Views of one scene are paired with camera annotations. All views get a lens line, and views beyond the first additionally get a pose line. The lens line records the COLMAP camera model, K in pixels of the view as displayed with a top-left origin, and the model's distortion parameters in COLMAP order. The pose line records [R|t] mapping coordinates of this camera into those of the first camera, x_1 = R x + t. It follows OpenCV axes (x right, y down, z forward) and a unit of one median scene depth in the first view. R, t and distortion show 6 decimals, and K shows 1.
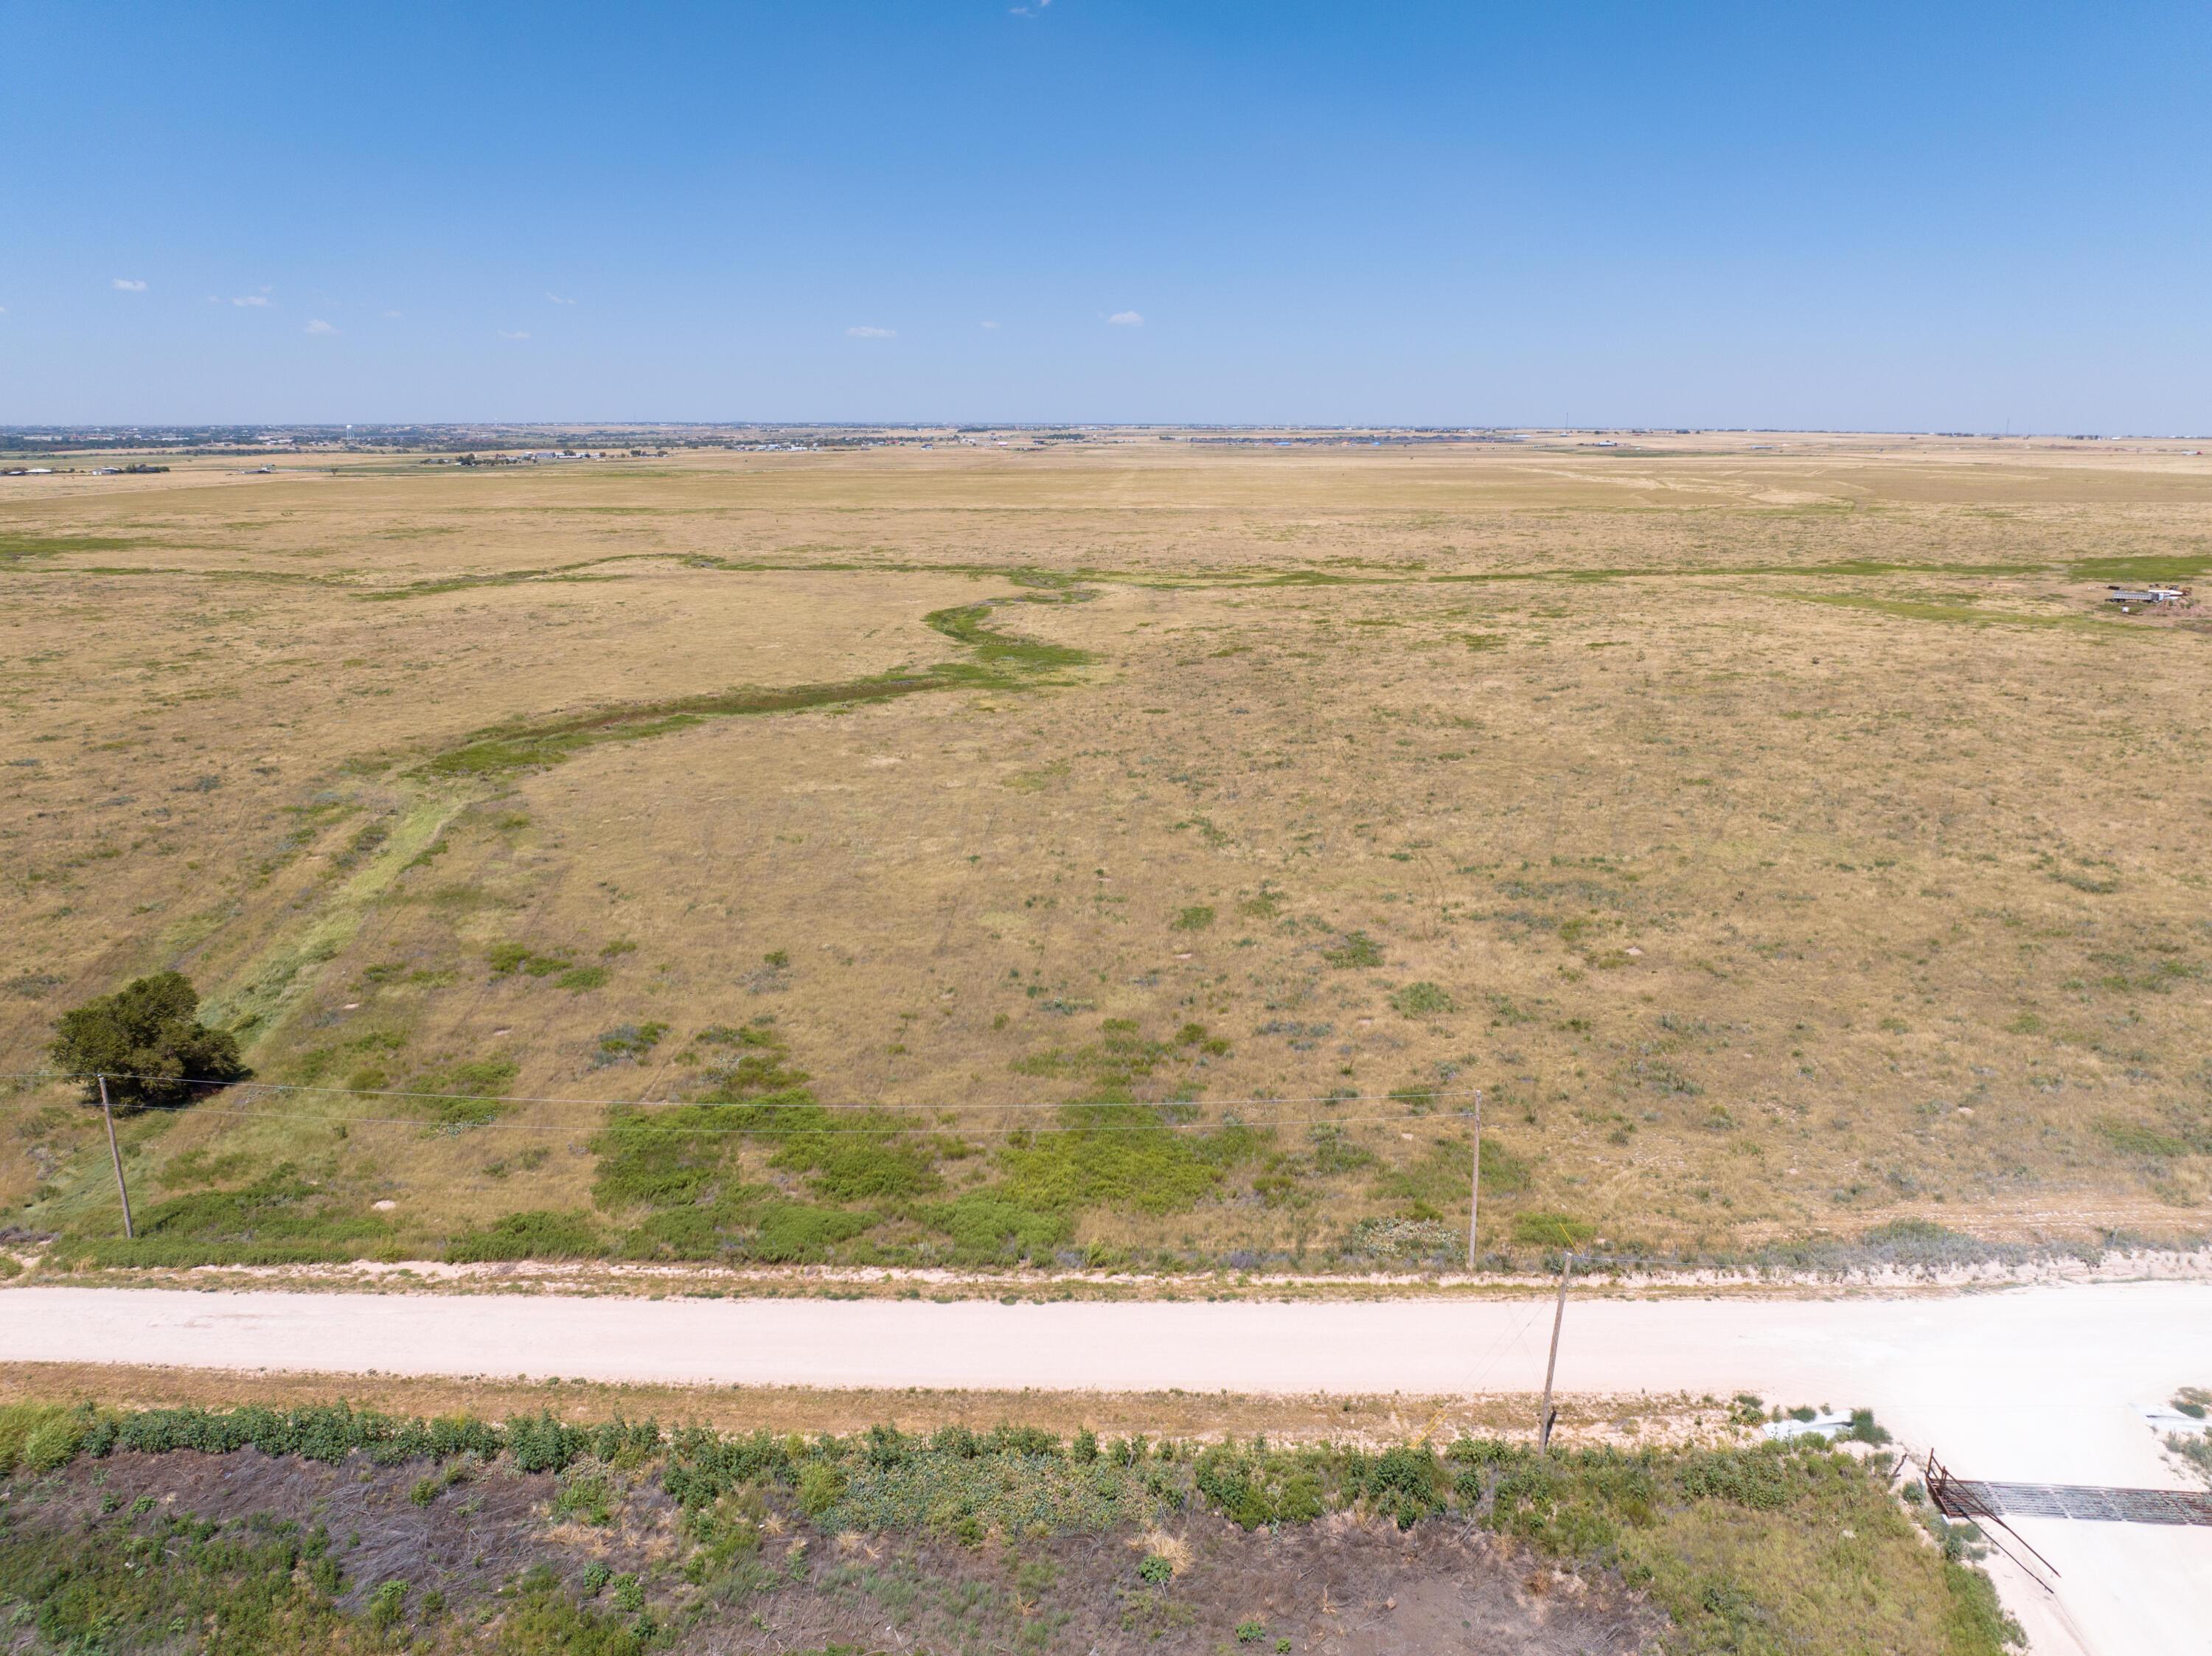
lens RADIAL K [[1560.8, 0, 1106.0], [0, 1560.8, 828.0], [0, 0, 1]] dist [-0.040367, 0.002421]
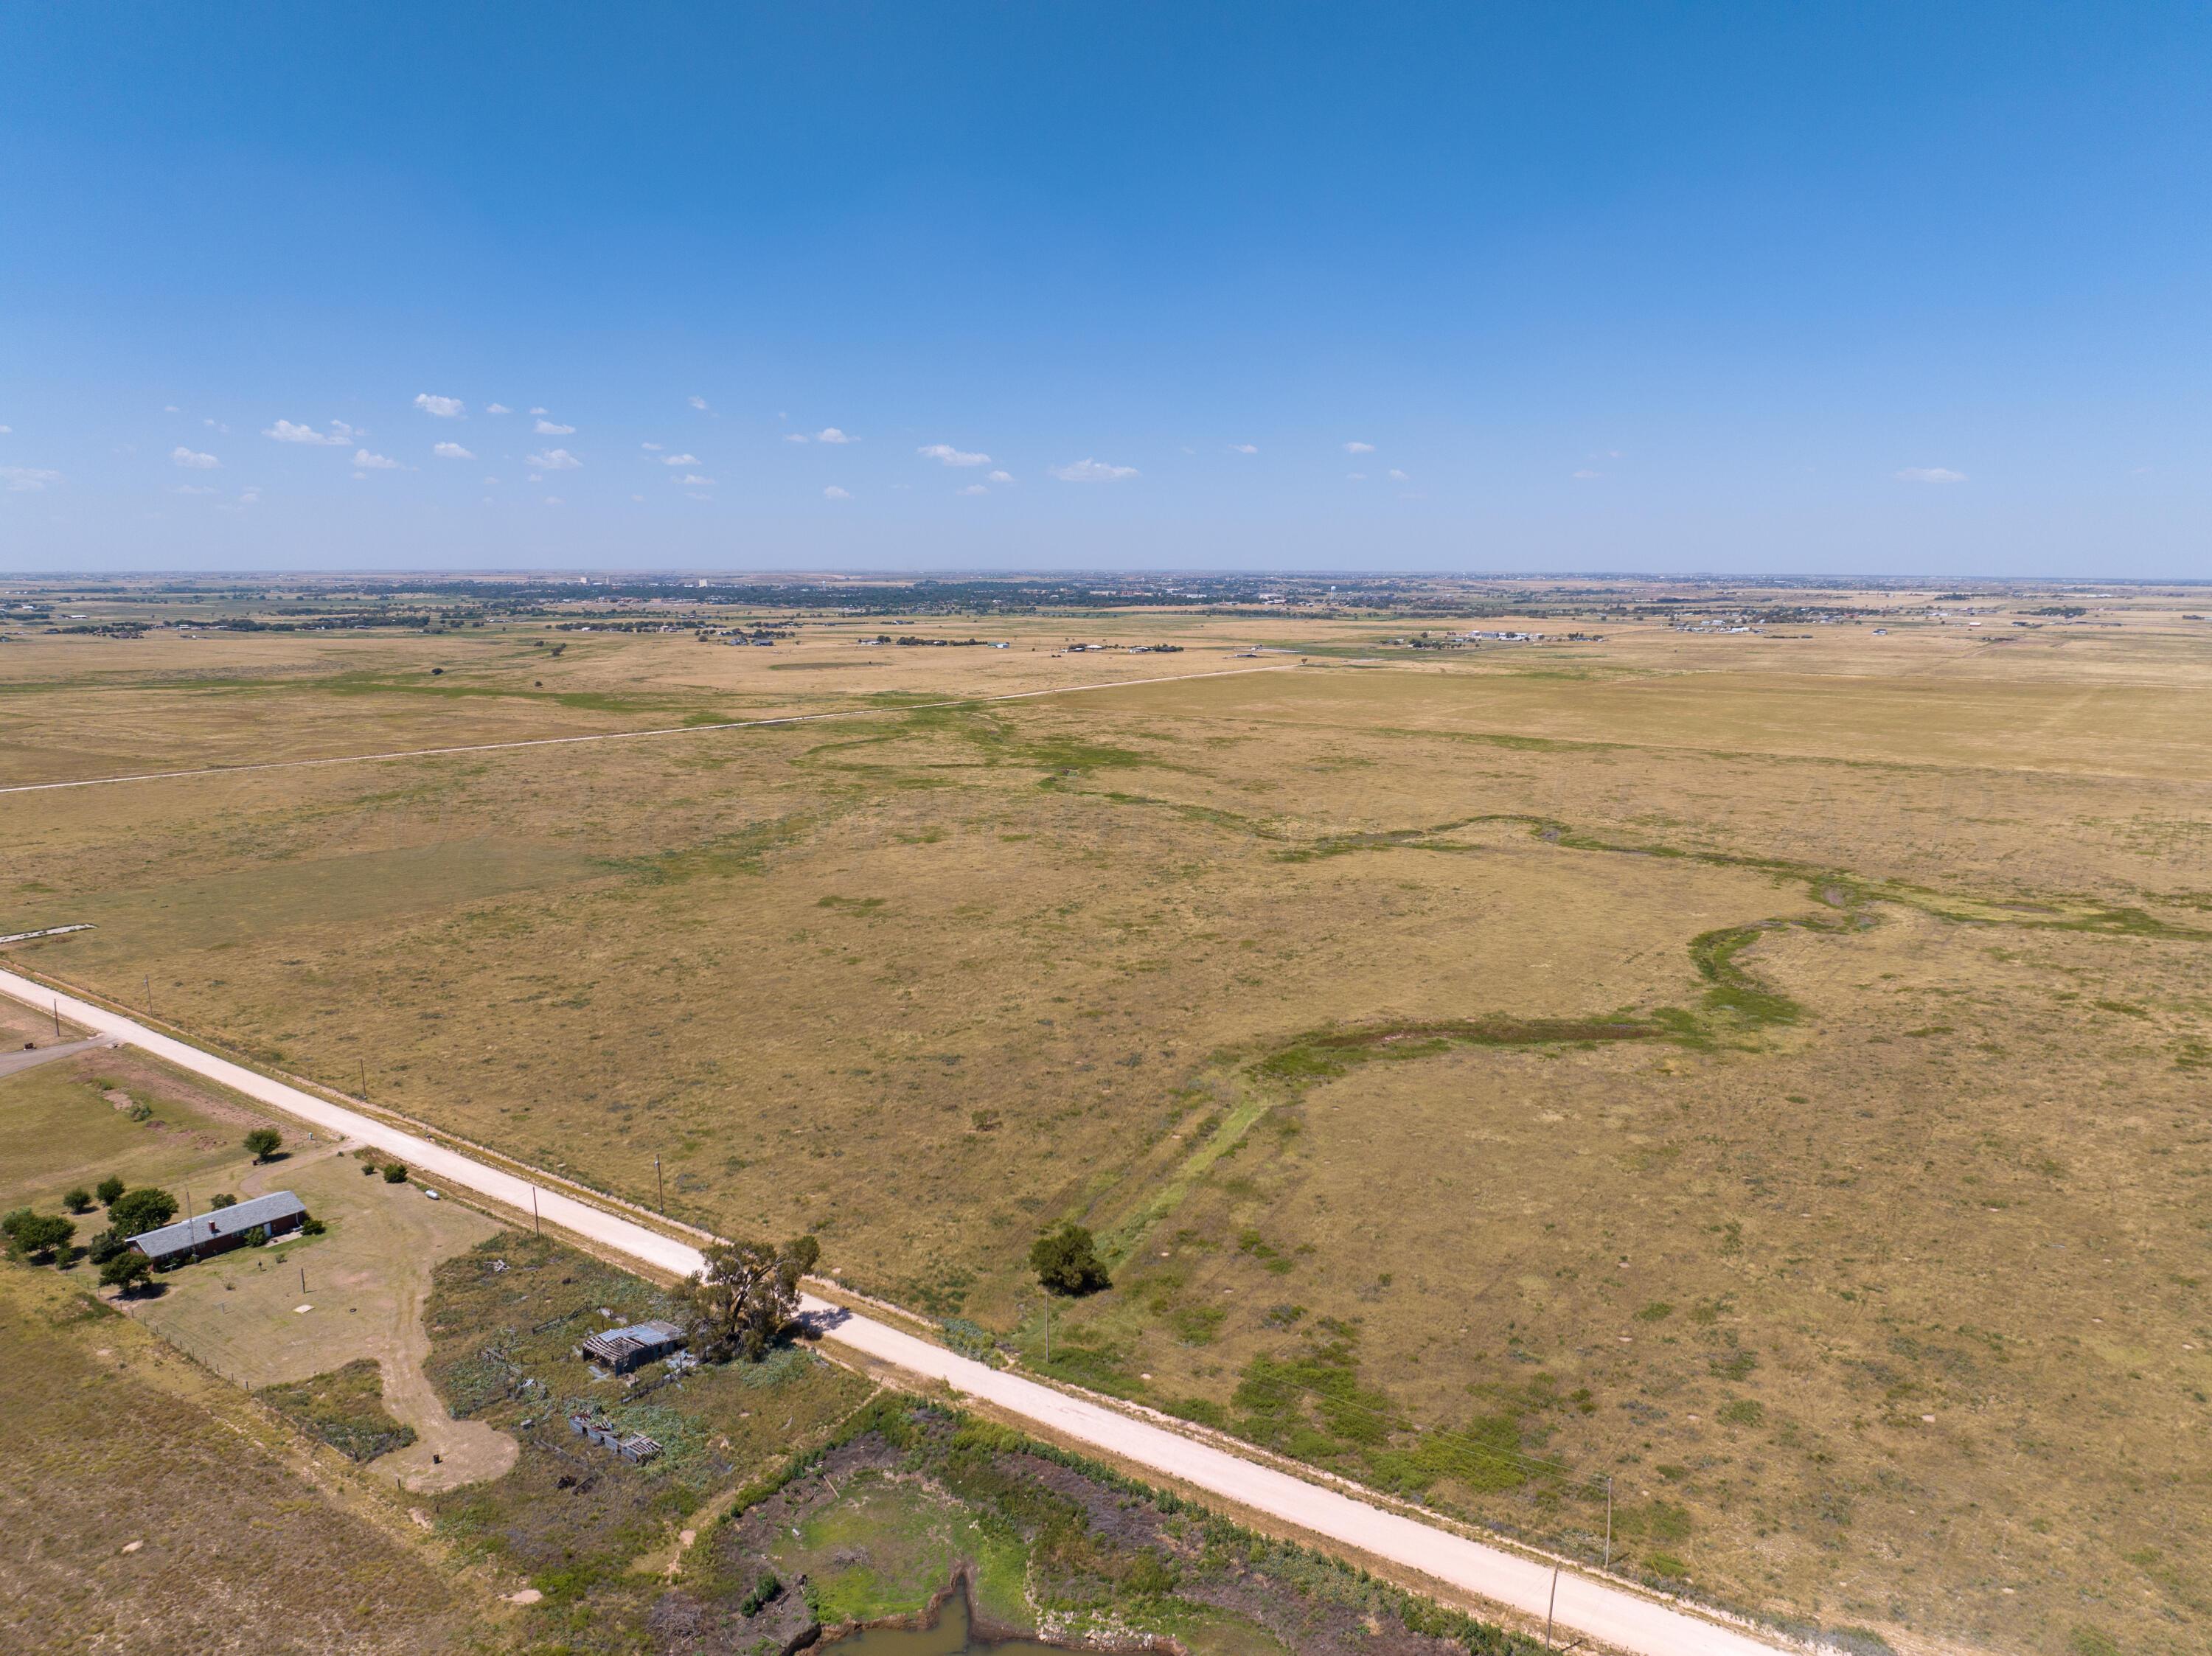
lens RADIAL K [[1560.8, 0, 1106.0], [0, 1560.8, 828.0], [0, 0, 1]] dist [-0.040367, 0.002421]
pose [[0.830162, 0.094239, -0.549501, 0.449858], [-0.141655, 0.988920, -0.044407, -0.302375], [0.539227, 0.114705, 0.834312, -0.694004]]
